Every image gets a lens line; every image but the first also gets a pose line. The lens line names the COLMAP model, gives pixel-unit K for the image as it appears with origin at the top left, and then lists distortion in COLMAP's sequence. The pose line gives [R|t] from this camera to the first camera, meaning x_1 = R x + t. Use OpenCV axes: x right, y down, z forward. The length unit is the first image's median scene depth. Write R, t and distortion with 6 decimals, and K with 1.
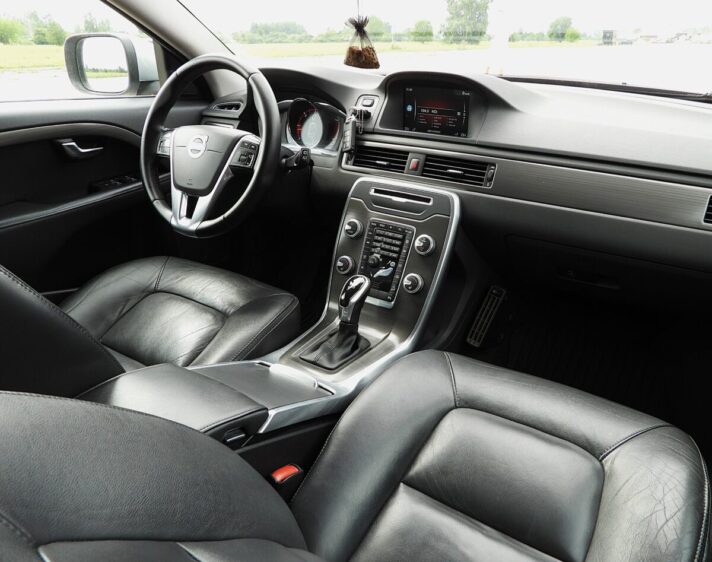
lens RADIAL K [[533.2, 0, 374.8], [0, 533.2, 279.1], [0, 0, 1]] dist [0.001063, 0.000764]
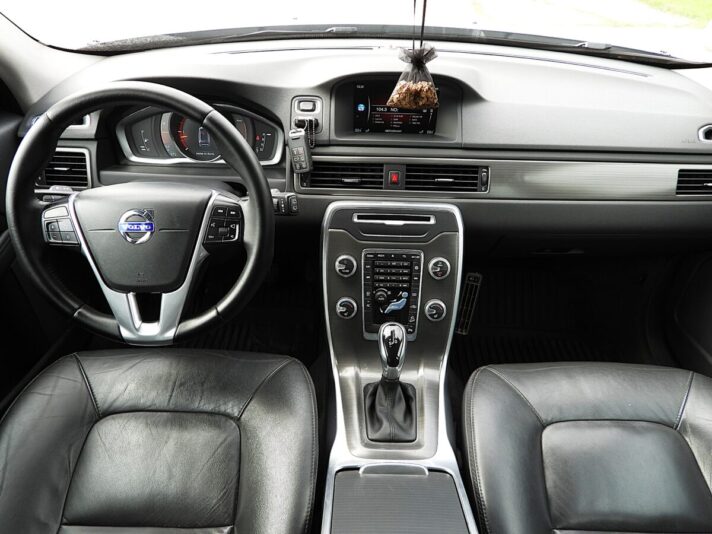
lens RADIAL K [[520.6, 0, 356.0], [0, 520.6, 267.0], [0, 0, 1]] dist [0.001786, -0.002424]
pose [[0.850073, -0.304144, 0.429969, -0.394931], [0.215295, 0.945747, 0.243334, -0.299457], [-0.480650, -0.114281, 0.869434, 0.268645]]
